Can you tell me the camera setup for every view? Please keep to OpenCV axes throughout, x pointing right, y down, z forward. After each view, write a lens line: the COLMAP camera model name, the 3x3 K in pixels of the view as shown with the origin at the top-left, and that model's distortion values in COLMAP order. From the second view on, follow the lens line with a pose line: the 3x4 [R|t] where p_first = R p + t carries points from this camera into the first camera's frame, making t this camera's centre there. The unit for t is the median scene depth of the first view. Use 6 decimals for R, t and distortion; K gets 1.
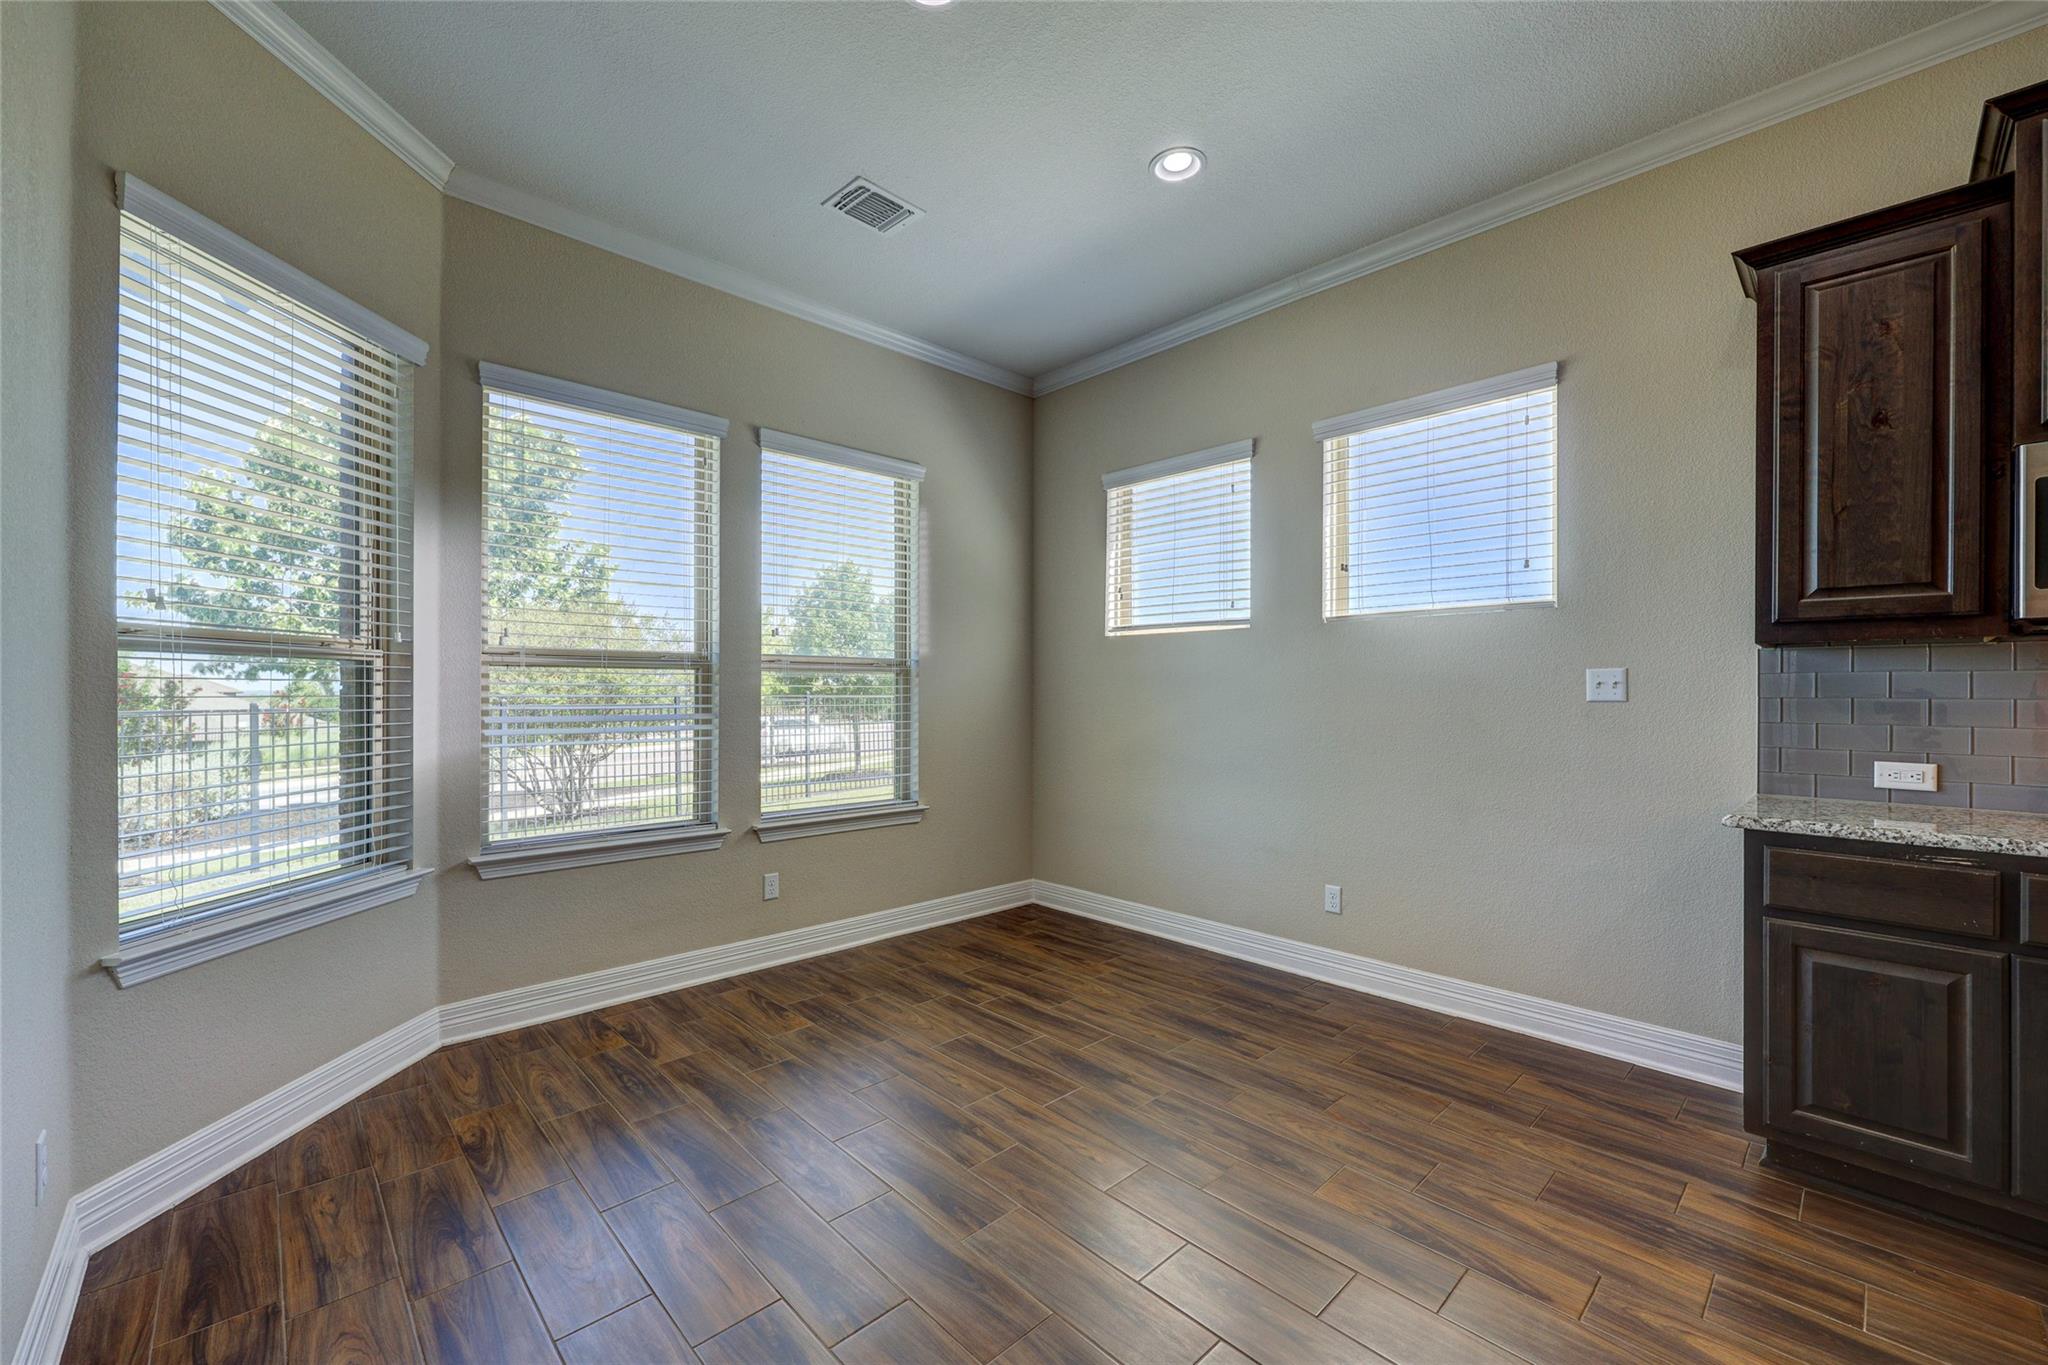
lens RADIAL K [[817.4, 0, 1019.8], [0, 817.4, 690.3], [0, 0, 1]] dist [0.002012, -0.001381]
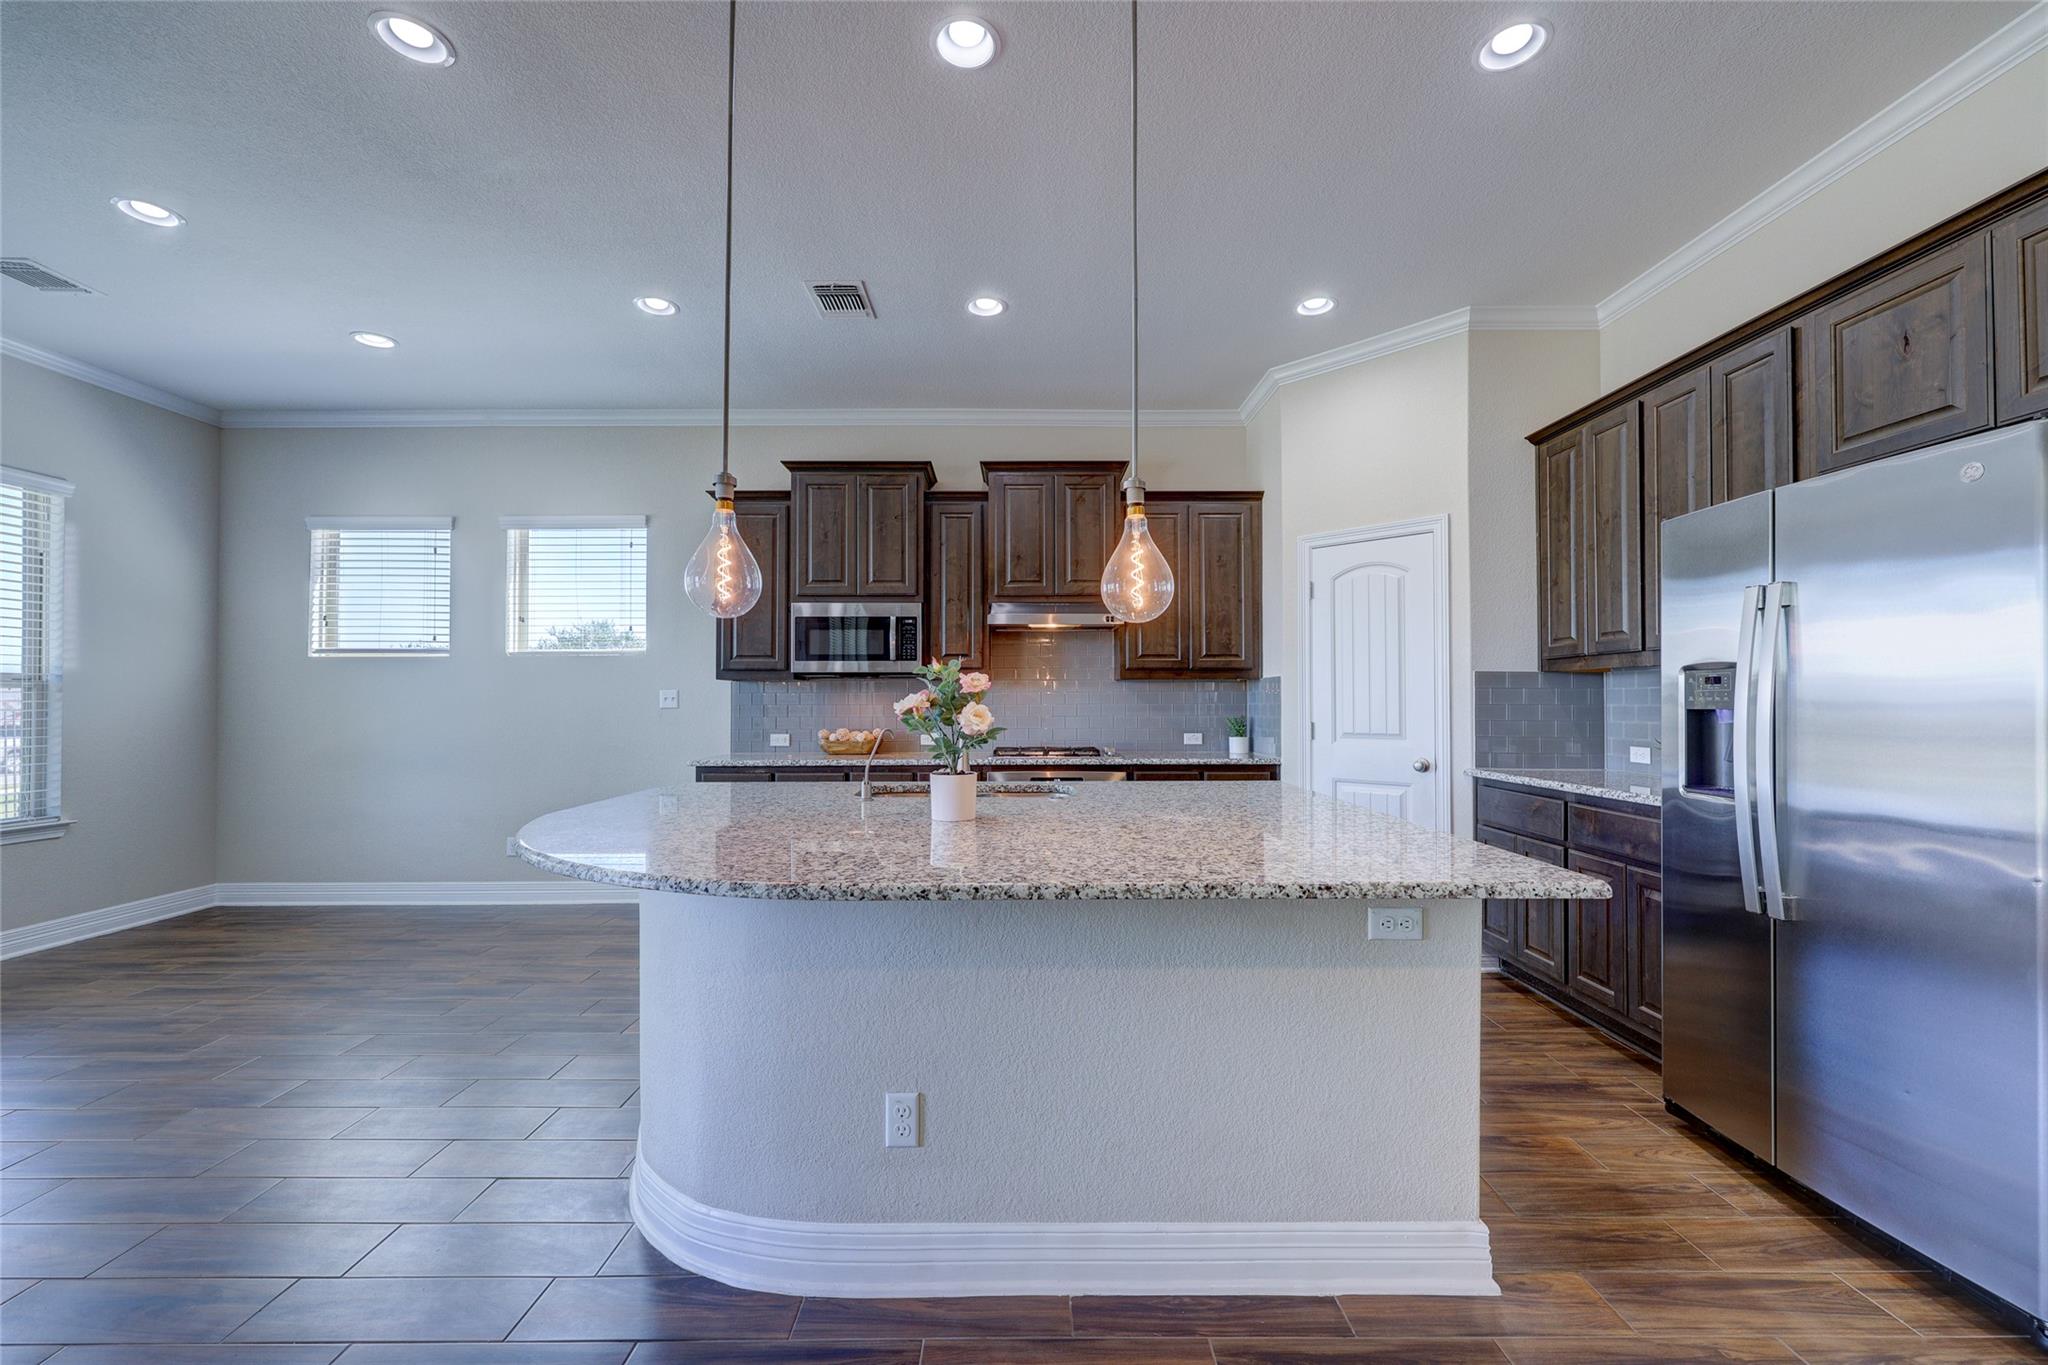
lens RADIAL K [[817.4, 0, 1021.0], [0, 817.4, 688.1], [0, 0, 1]] dist [0.002012, -0.001381]
pose [[0.684522, 0.006537, 0.728963, -0.061123], [0.004393, 0.999905, -0.013092, -0.002942], [-0.728979, 0.012164, 0.684428, -0.669293]]
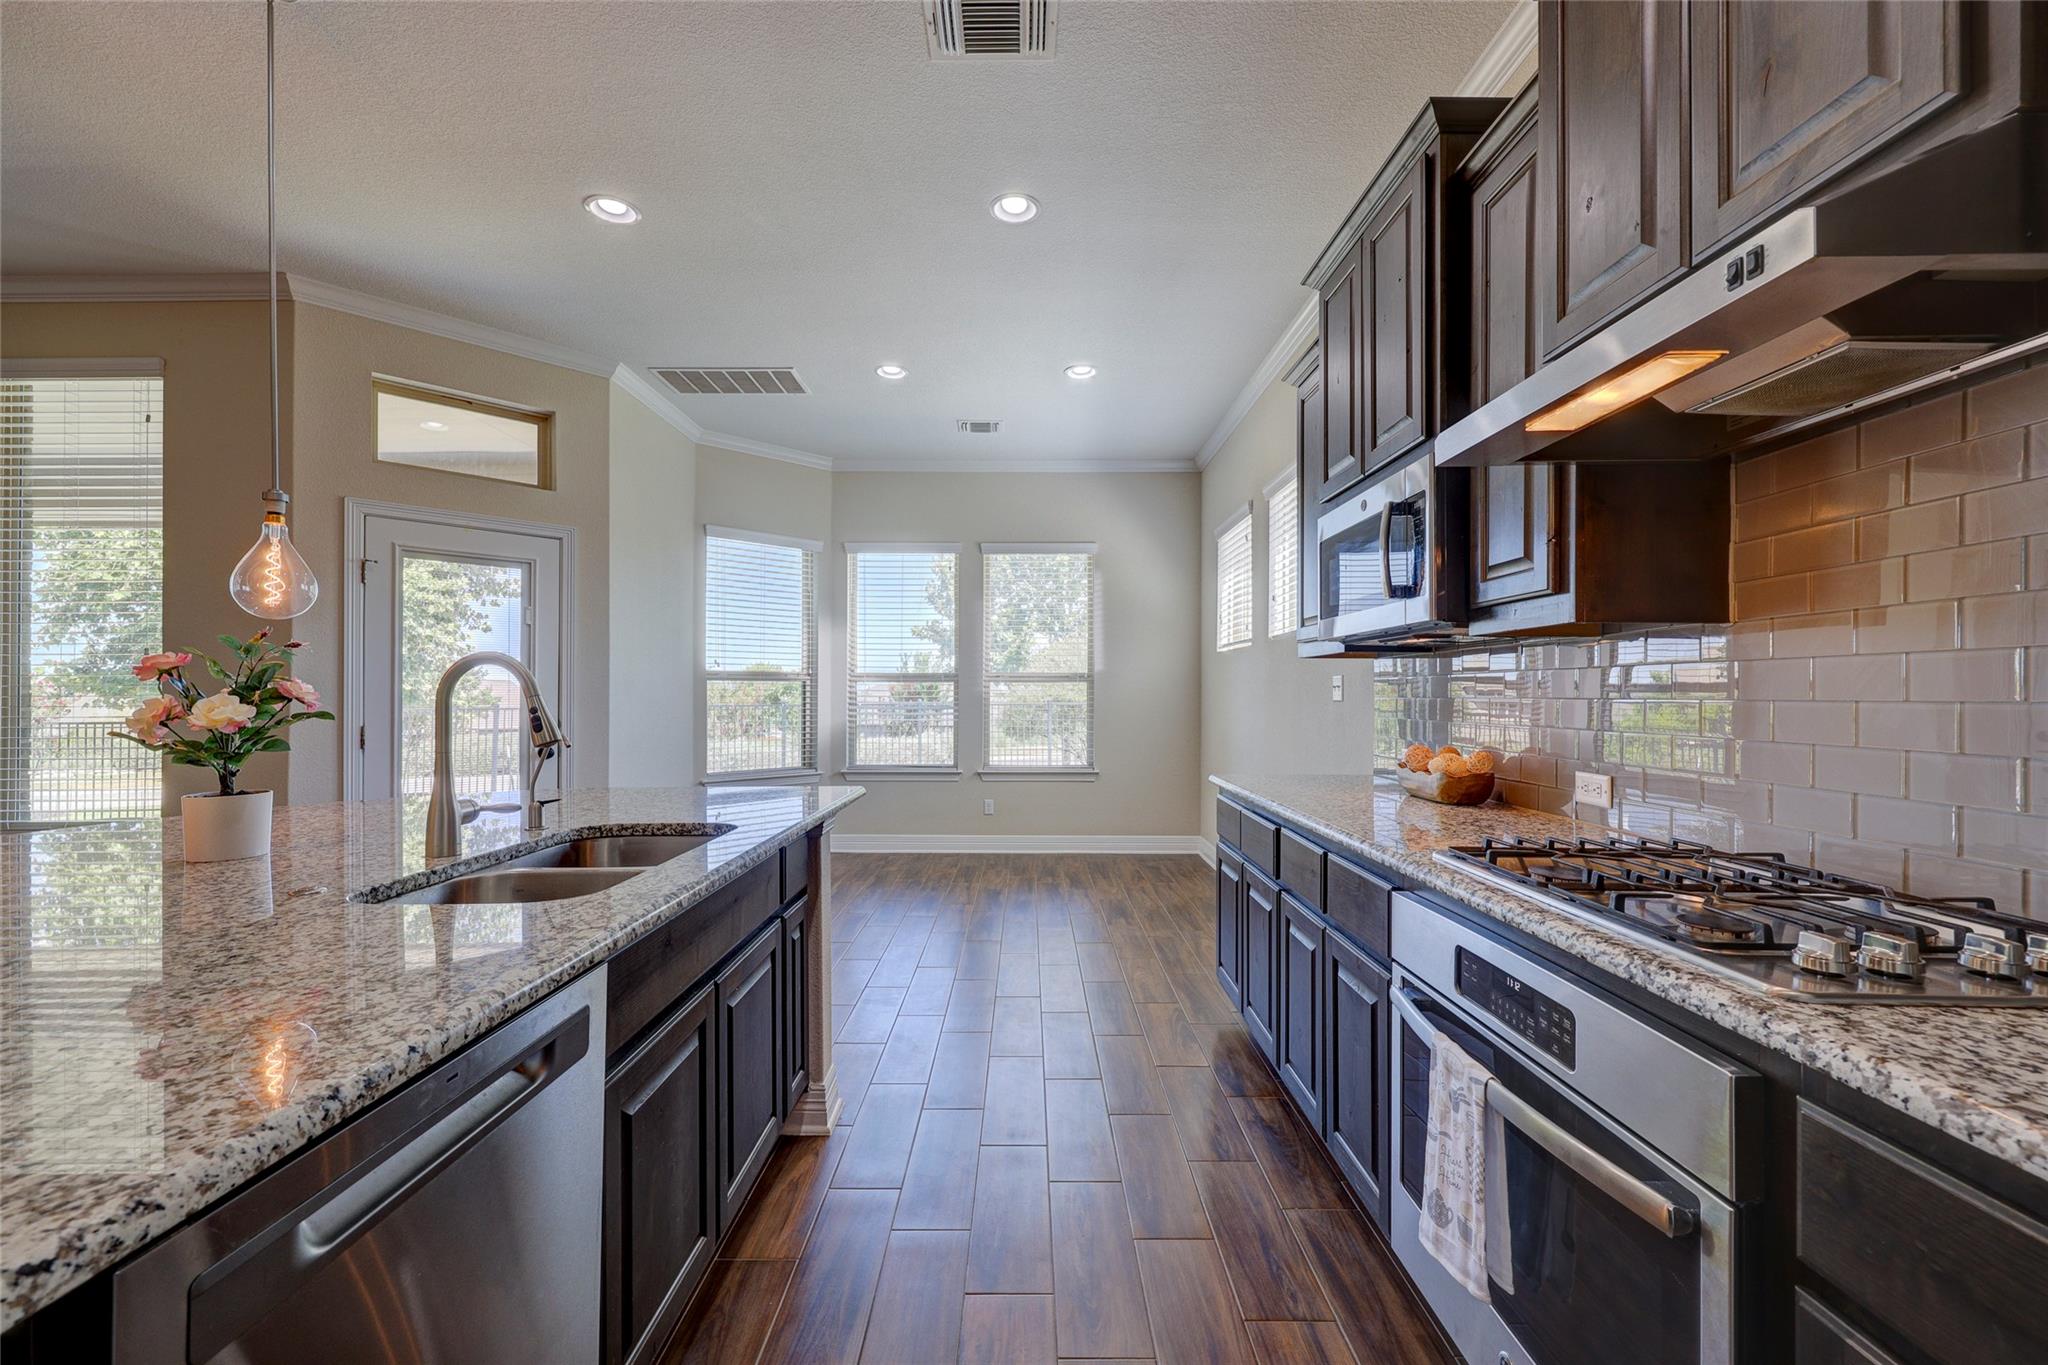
lens RADIAL K [[817.4, 0, 1021.6], [0, 817.4, 687.8], [0, 0, 1]] dist [0.002012, -0.001381]
pose [[0.725219, -0.009191, -0.688457, 1.004688], [0.003705, 0.999949, -0.009447, 0.004884], [0.688508, 0.004301, 0.725216, -0.221309]]
